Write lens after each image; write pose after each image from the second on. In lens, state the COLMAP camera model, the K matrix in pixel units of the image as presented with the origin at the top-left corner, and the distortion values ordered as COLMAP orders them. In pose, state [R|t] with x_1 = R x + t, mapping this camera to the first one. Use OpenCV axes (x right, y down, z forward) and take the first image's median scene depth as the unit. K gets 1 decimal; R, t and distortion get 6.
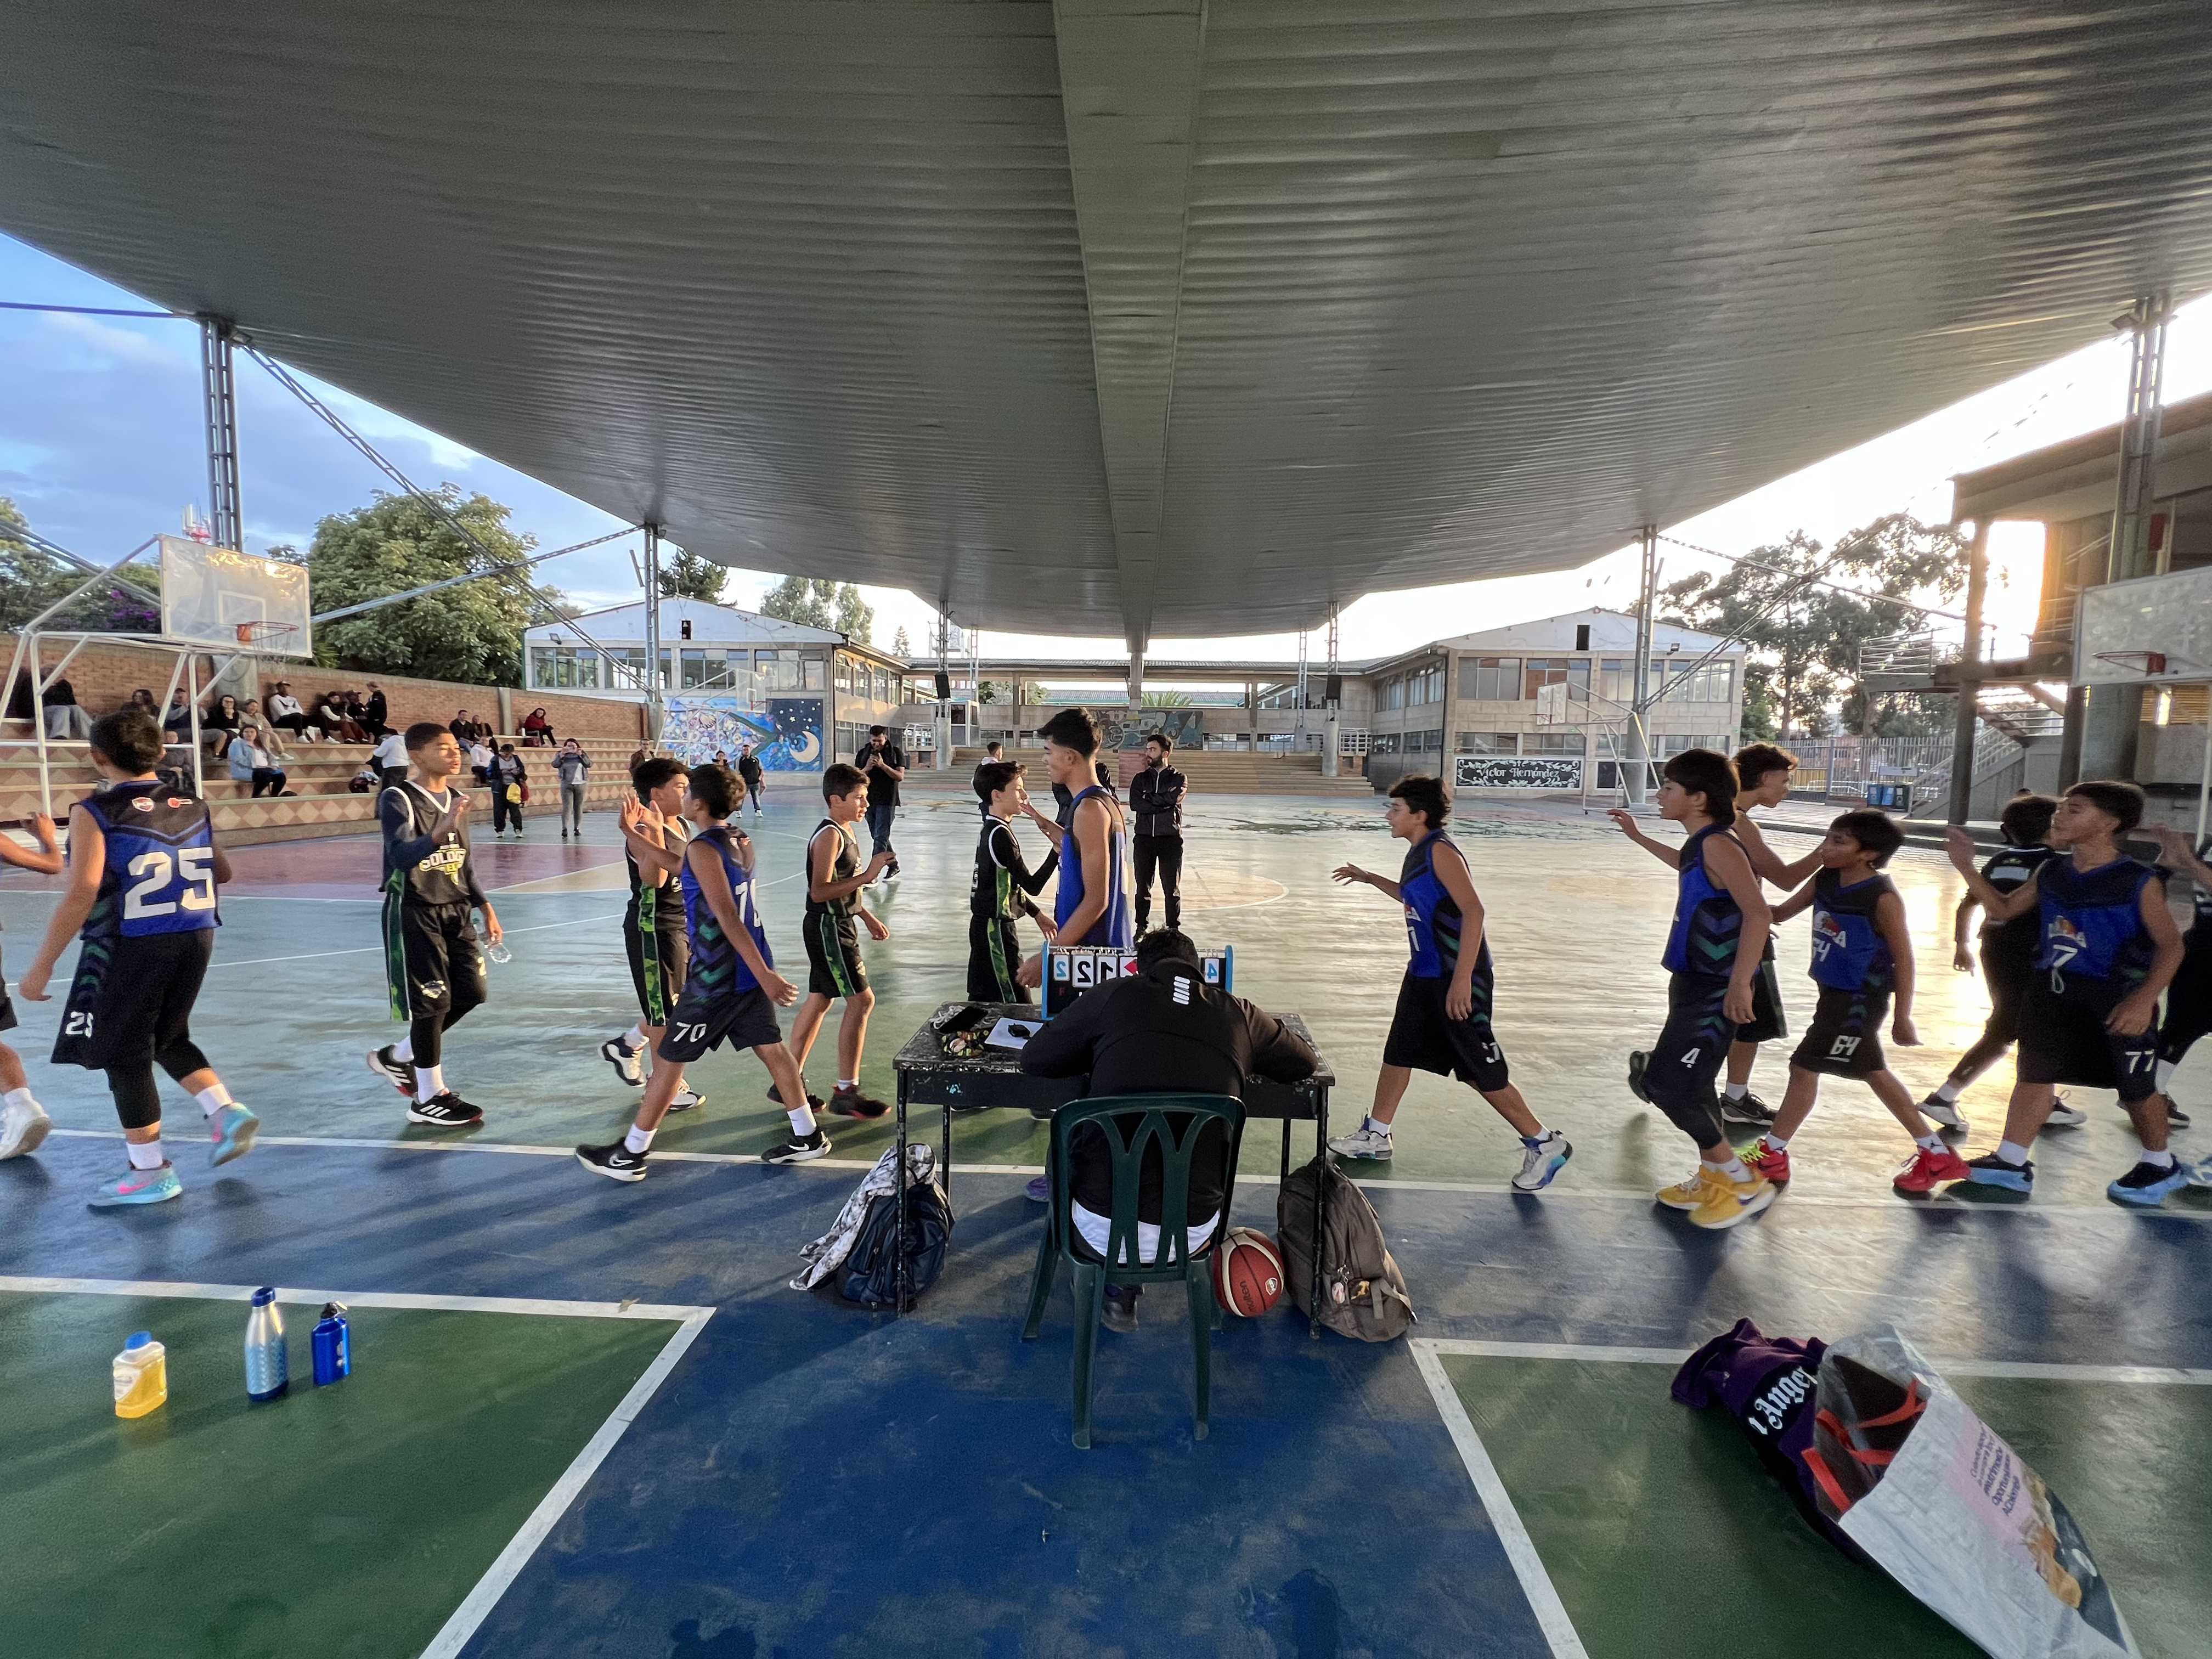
lens RADIAL K [[871.0, 0, 1106.0], [0, 871.0, 829.5], [0, 0, 1]] dist [0.000287, 0.000002]
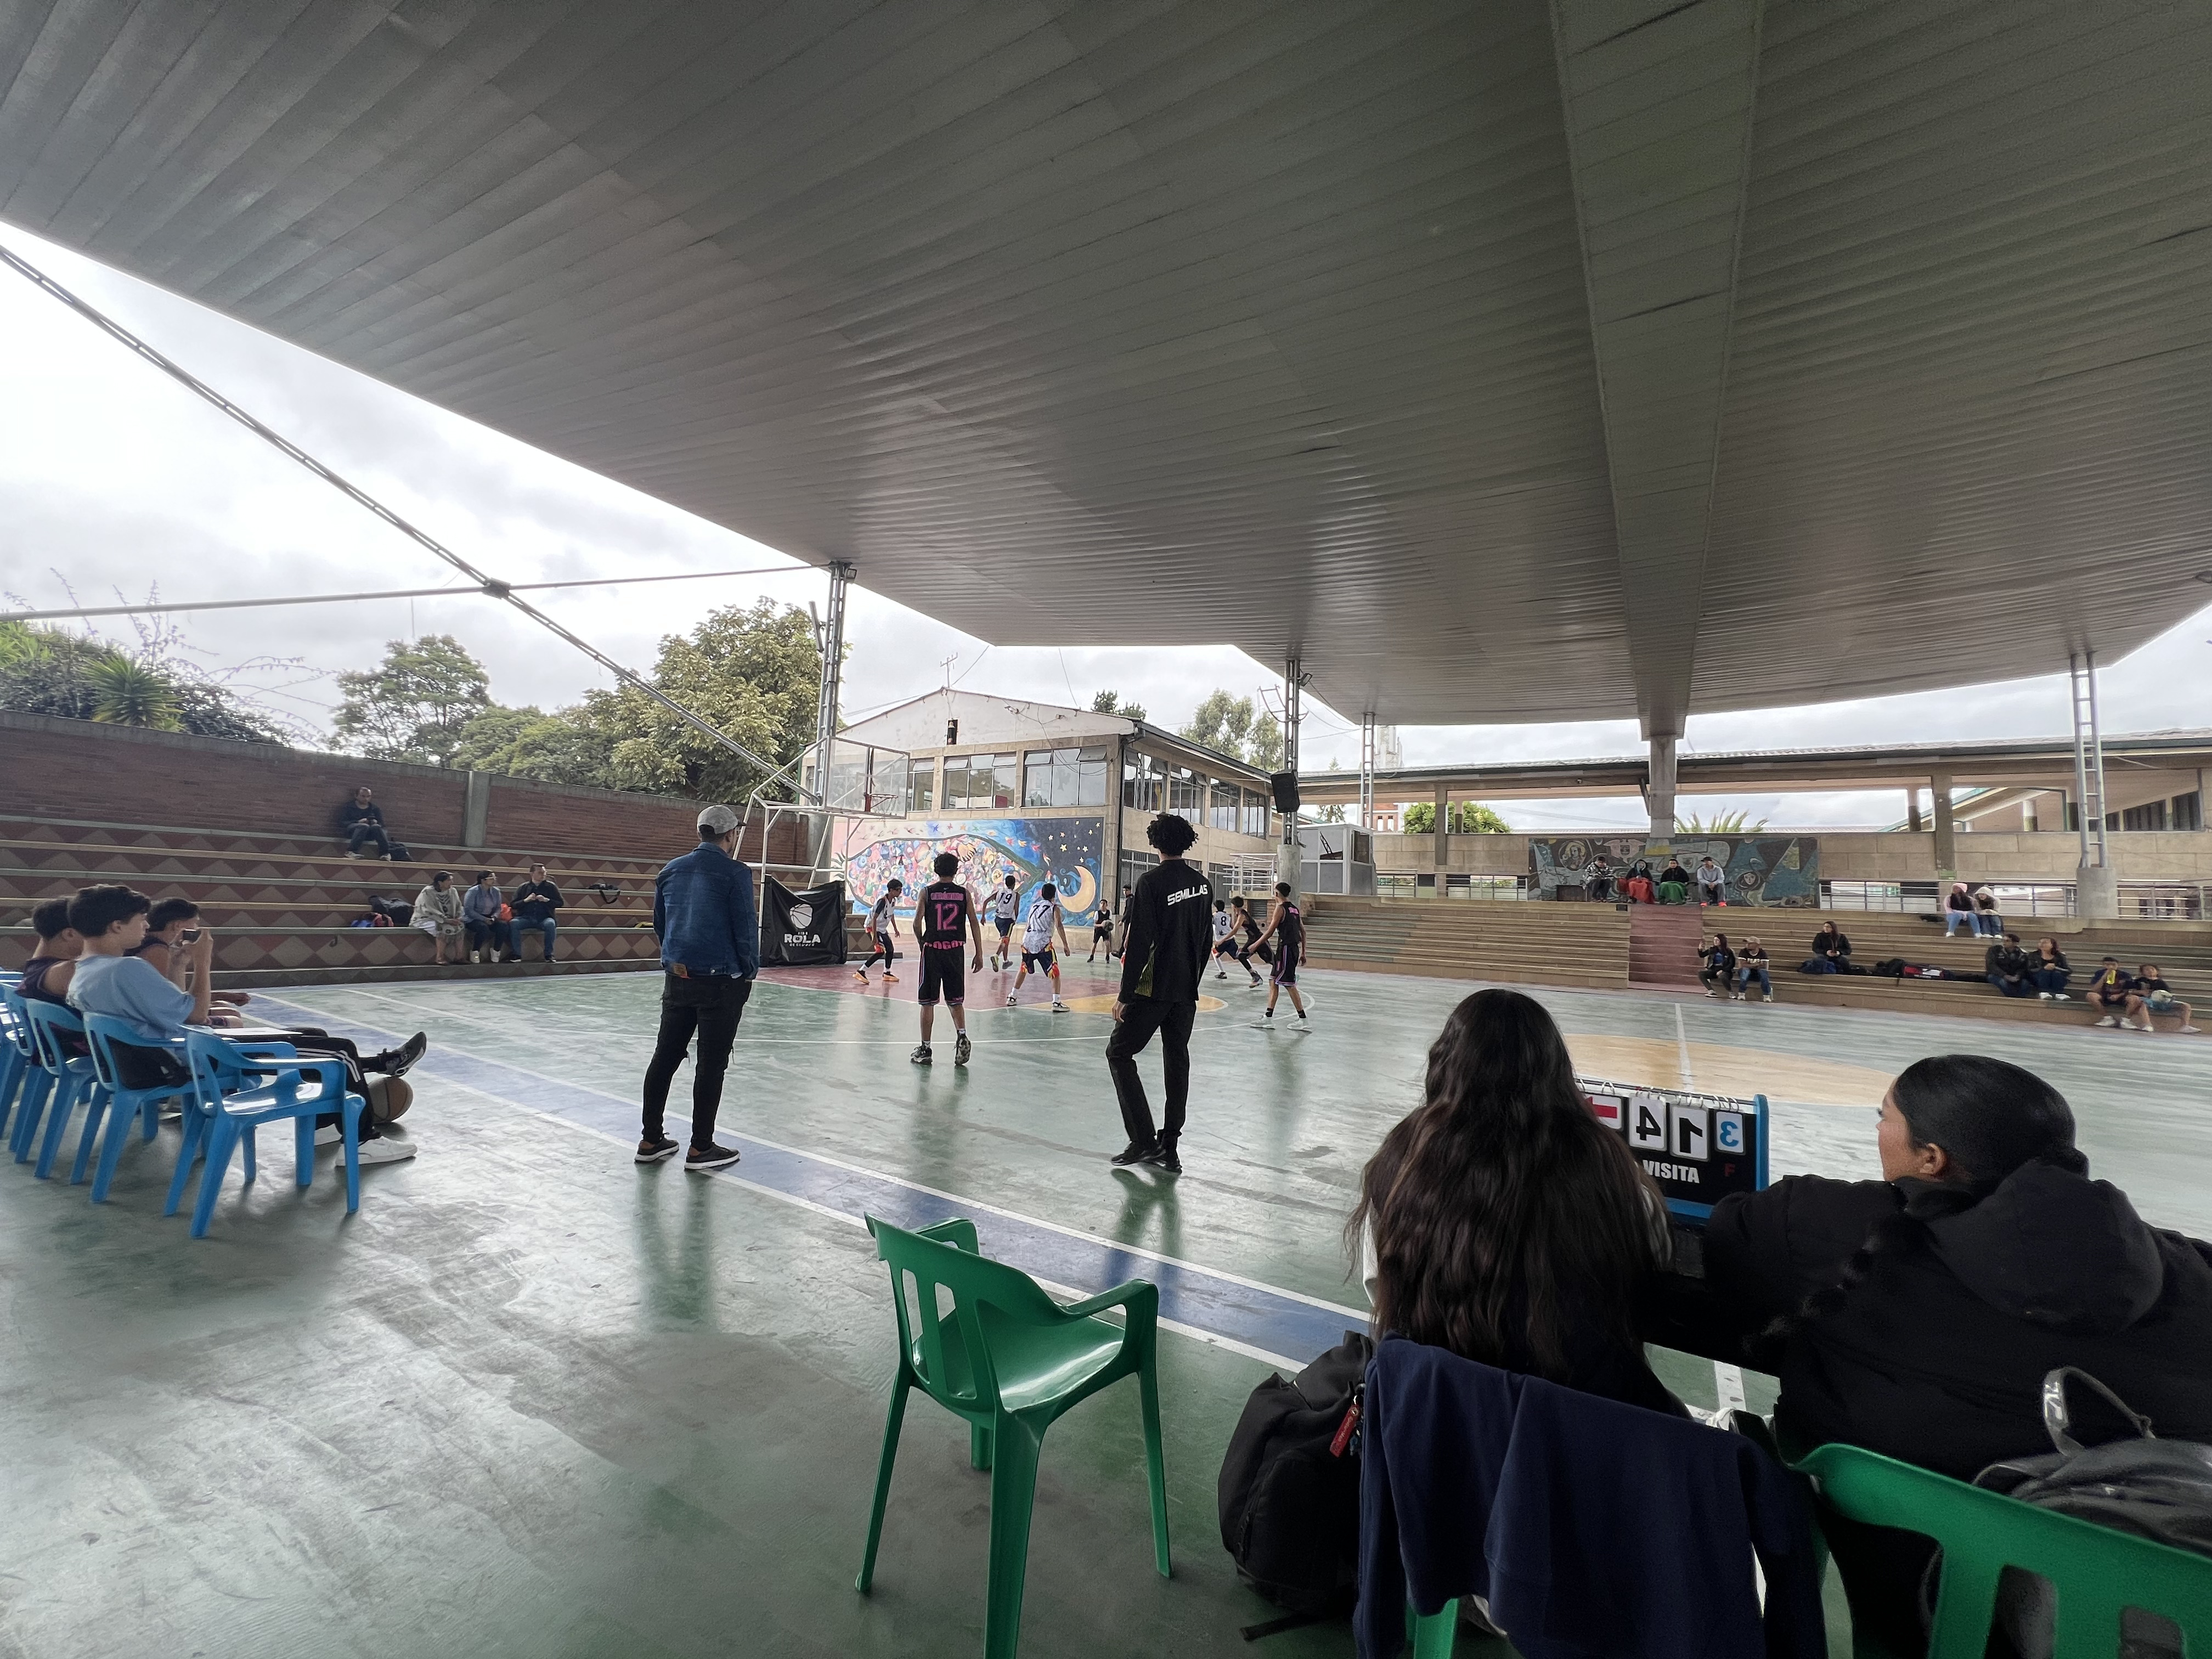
lens RADIAL K [[879.6, 0, 1106.0], [0, 879.6, 829.5], [0, 0, 1]] dist [-0.001703, -0.000369]
pose [[0.856496, -0.015956, -0.515907, 0.020236], [-0.075538, 0.984886, -0.155866, -0.029037], [0.510596, 0.172469, 0.842345, 0.347501]]
